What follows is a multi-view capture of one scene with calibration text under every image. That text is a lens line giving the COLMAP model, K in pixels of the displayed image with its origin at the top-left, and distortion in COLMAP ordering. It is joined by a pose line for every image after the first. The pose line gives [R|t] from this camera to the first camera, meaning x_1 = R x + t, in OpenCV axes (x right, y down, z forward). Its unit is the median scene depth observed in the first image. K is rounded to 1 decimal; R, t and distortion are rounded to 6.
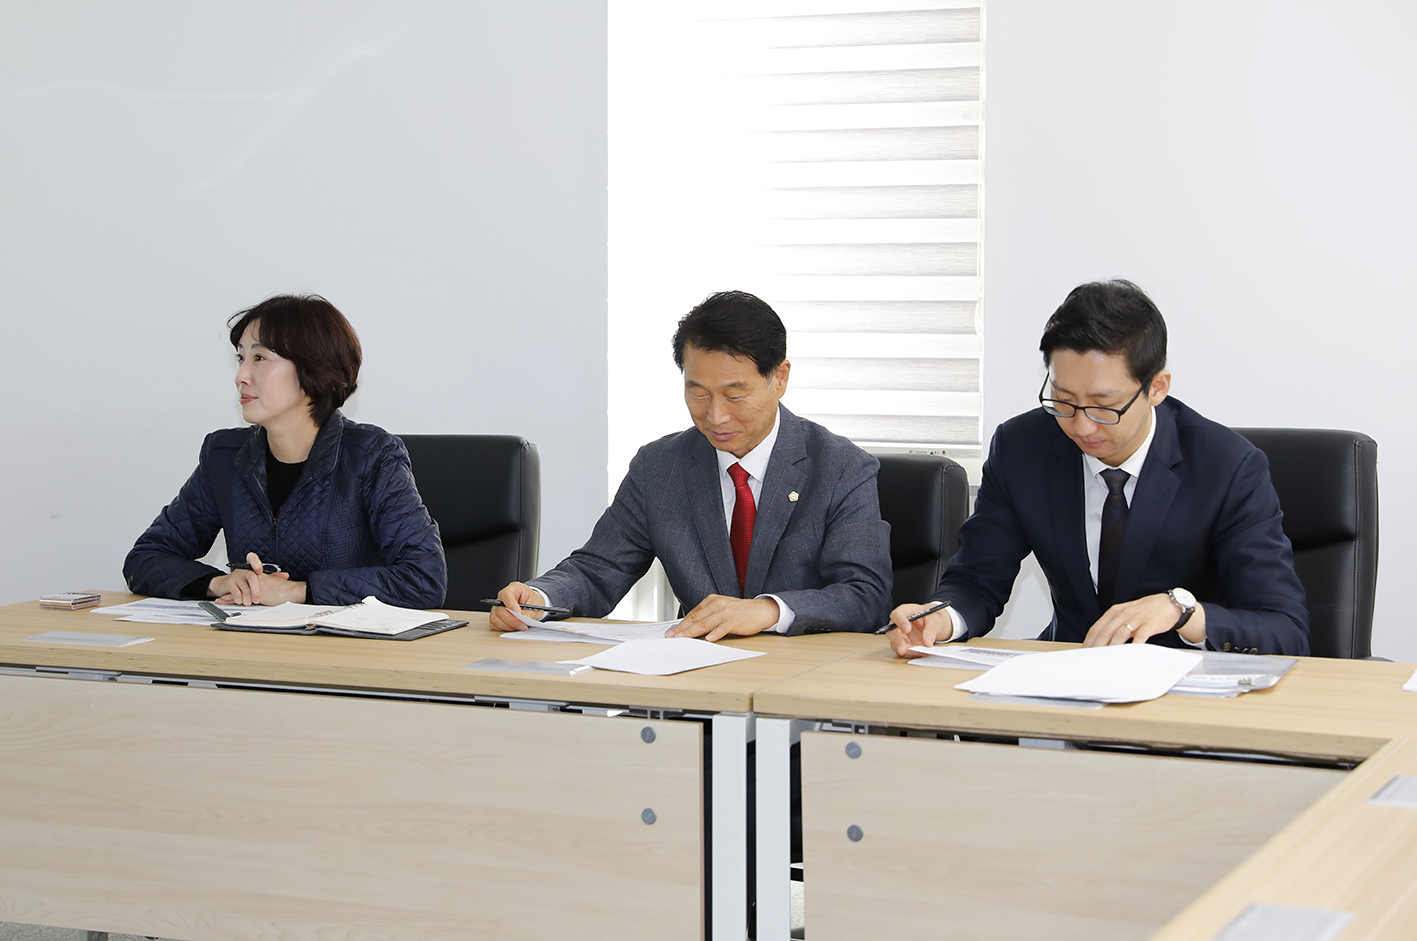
lens RADIAL K [[3074.4, 0, 706.6], [0, 3074.4, 473.1], [0, 0, 1]] dist [0.321984, 0.000000]
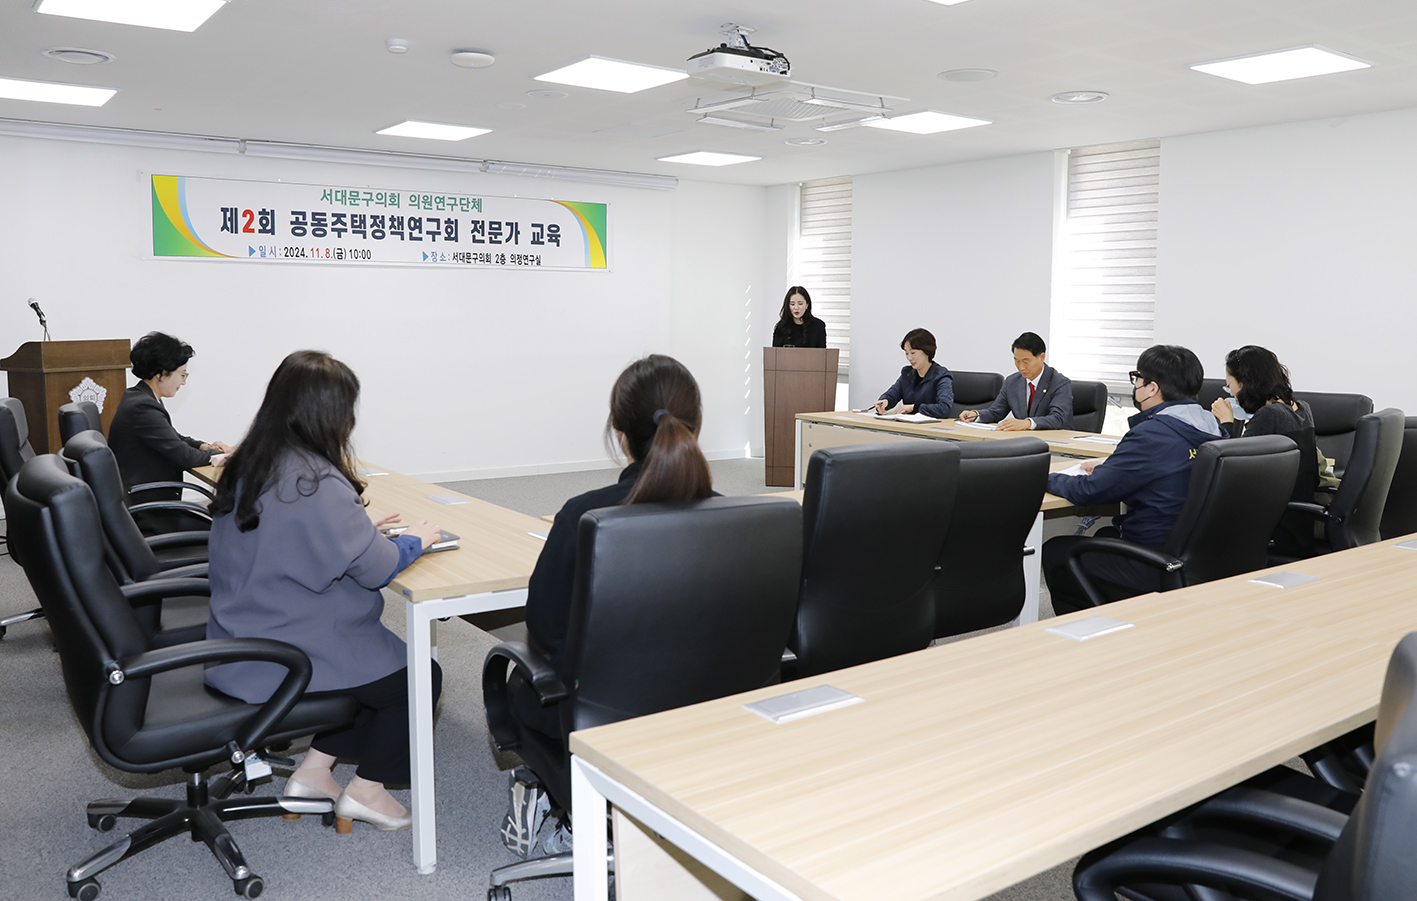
lens RADIAL K [[1066.1, 0, 708.2], [0, 1066.1, 450.0], [0, 0, 1]] dist [-0.038124, -0.003425]
pose [[0.890046, 0.074368, -0.449763, 0.340597], [-0.049056, 0.996500, 0.067692, 0.015887], [0.453223, -0.038186, 0.890579, -0.371800]]
